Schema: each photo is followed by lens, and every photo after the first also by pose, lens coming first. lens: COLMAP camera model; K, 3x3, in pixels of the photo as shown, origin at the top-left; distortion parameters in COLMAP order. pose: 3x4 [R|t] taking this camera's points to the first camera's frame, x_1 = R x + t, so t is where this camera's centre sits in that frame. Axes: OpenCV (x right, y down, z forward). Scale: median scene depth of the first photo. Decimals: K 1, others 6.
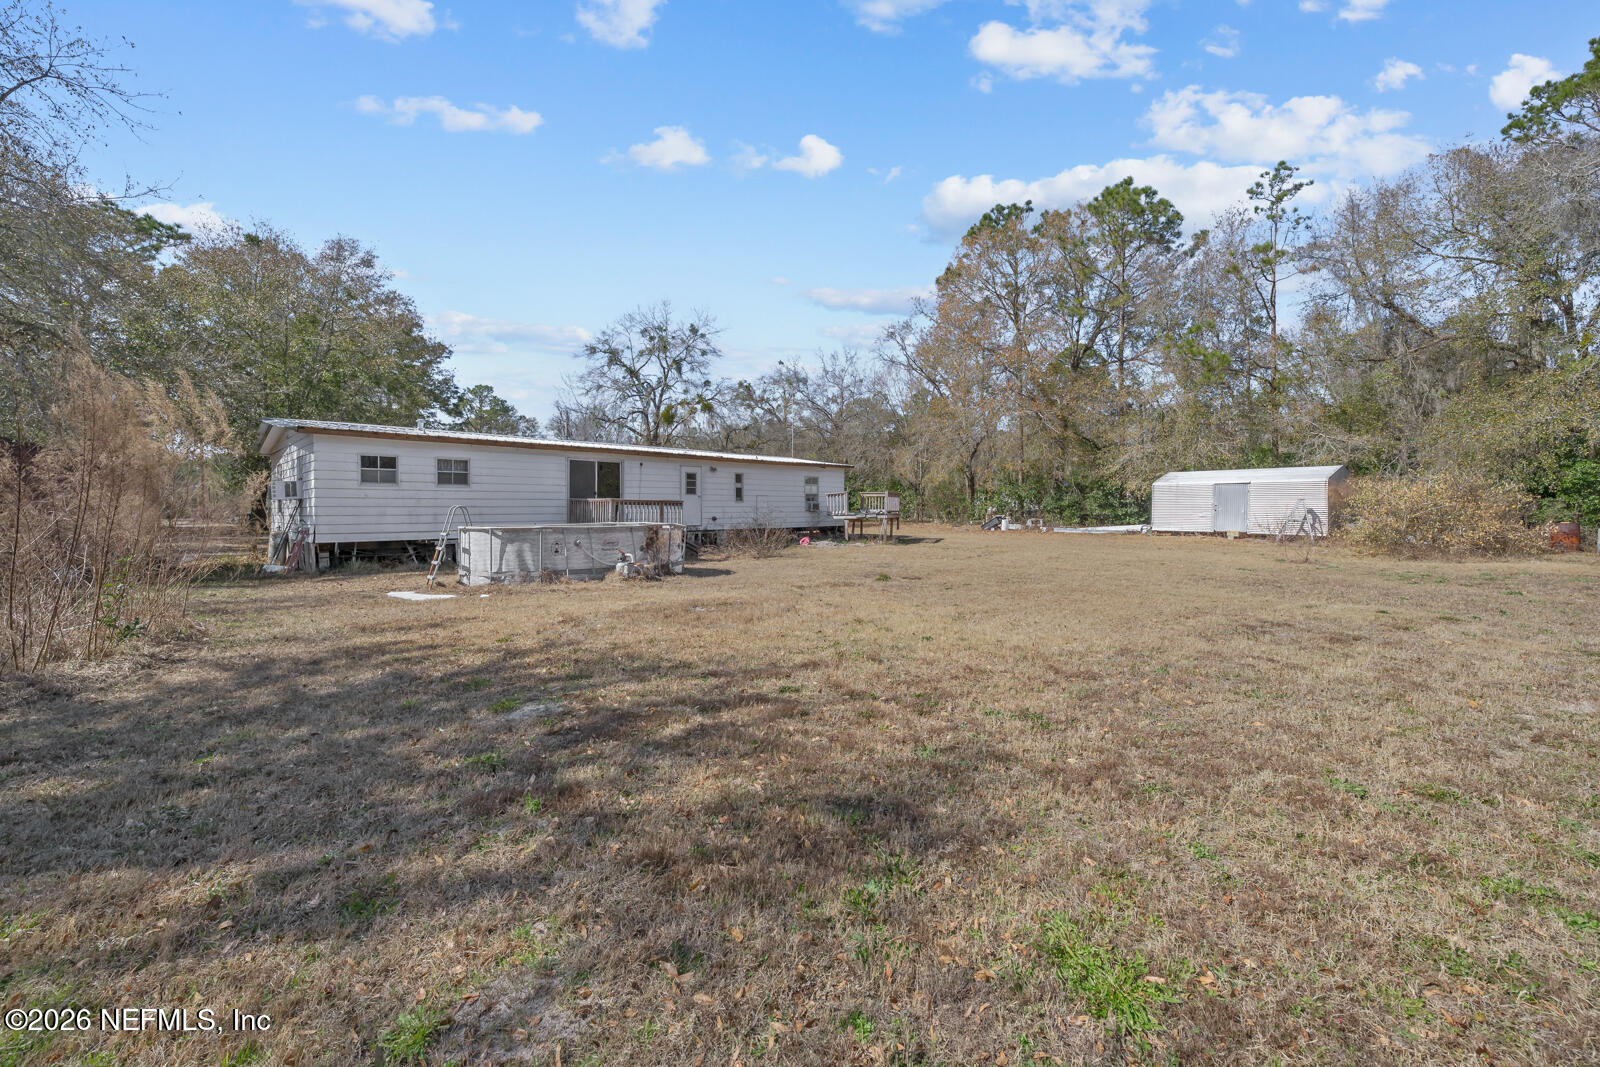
lens RADIAL K [[645.8, 0, 801.4], [0, 645.8, 523.9], [0, 0, 1]] dist [-0.001731, 0.000048]
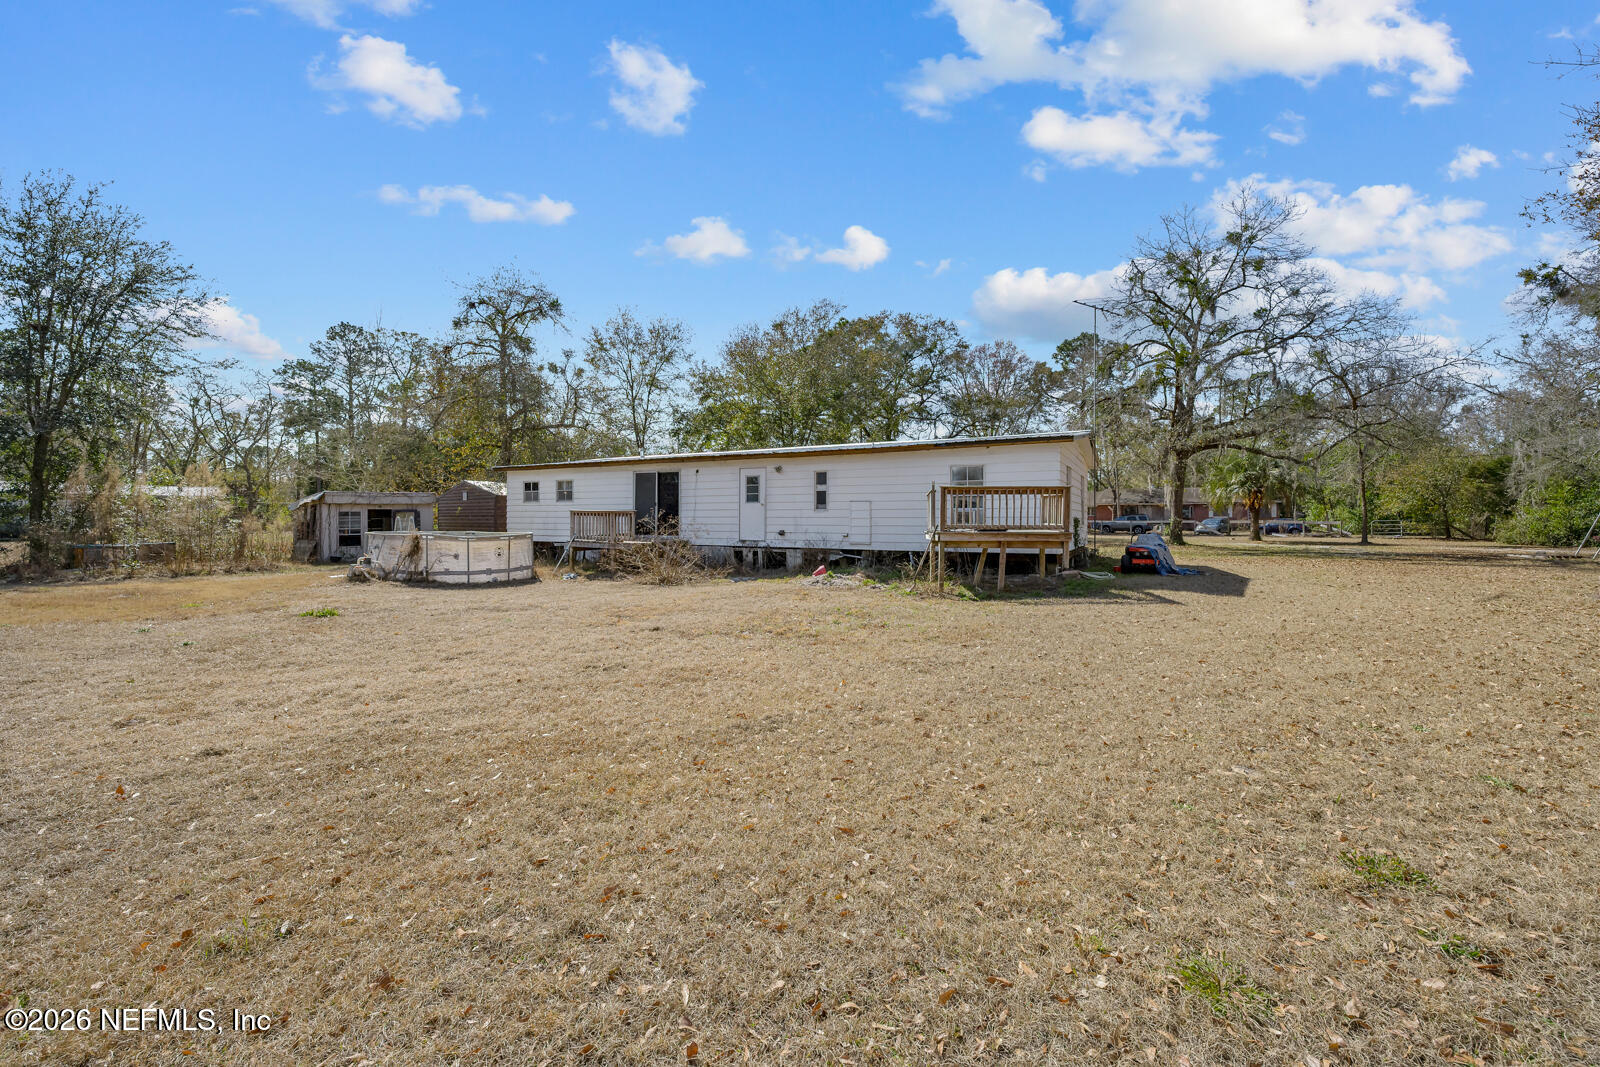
lens RADIAL K [[645.8, 0, 802.2], [0, 645.8, 530.2], [0, 0, 1]] dist [-0.001731, 0.000048]
pose [[0.293675, 0.014997, -0.955788, 0.622997], [-0.026733, 0.999615, 0.007470, -0.018114], [0.955532, 0.023357, 0.293962, 0.813092]]
